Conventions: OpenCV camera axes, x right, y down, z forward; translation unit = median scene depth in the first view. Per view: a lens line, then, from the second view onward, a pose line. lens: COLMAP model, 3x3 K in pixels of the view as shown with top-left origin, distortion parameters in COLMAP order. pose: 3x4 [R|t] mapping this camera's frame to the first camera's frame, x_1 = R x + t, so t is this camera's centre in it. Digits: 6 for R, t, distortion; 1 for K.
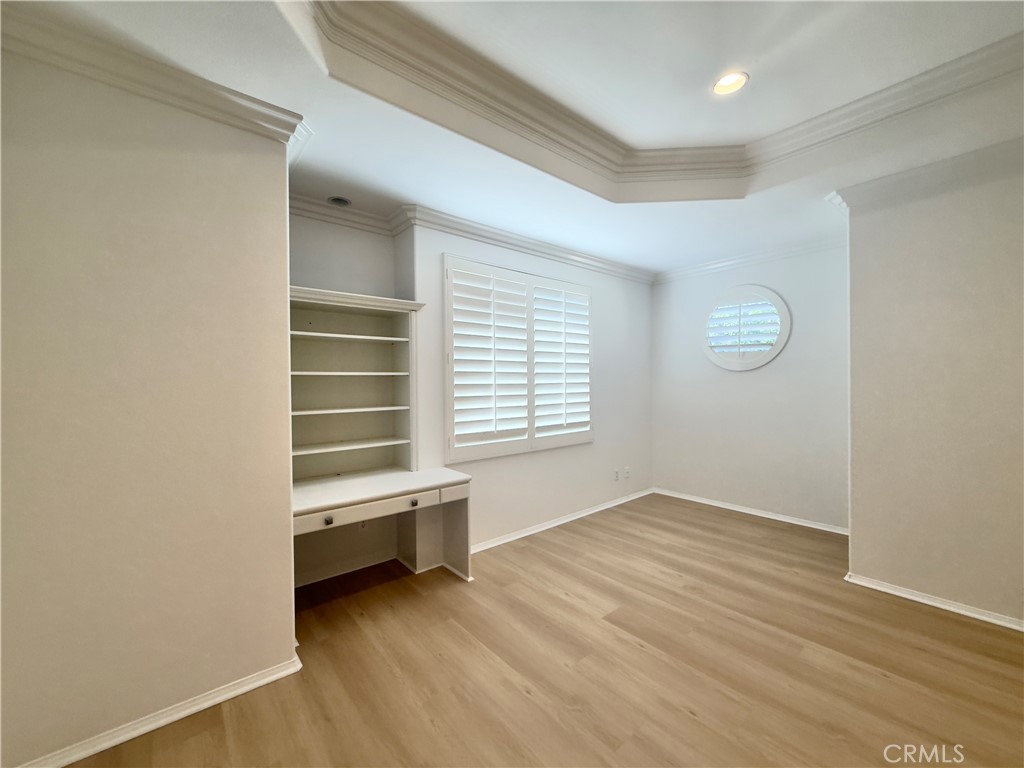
lens RADIAL K [[410.7, 0, 514.1], [0, 410.7, 384.2], [0, 0, 1]] dist [-0.003526, 0.000738]
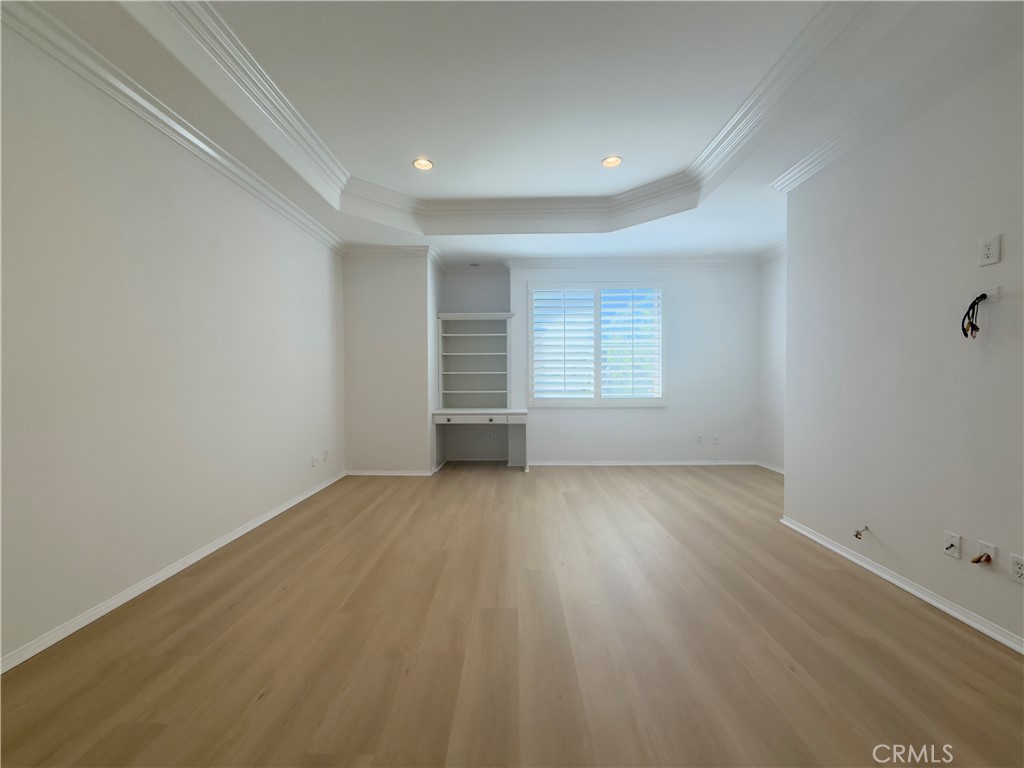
lens RADIAL K [[410.7, 0, 509.0], [0, 410.7, 380.4], [0, 0, 1]] dist [-0.003526, 0.000738]
pose [[0.755858, 0.010828, -0.654647, 0.937589], [-0.005608, 0.999934, 0.010065, 0.074199], [0.654712, -0.003937, 0.755868, -0.344427]]
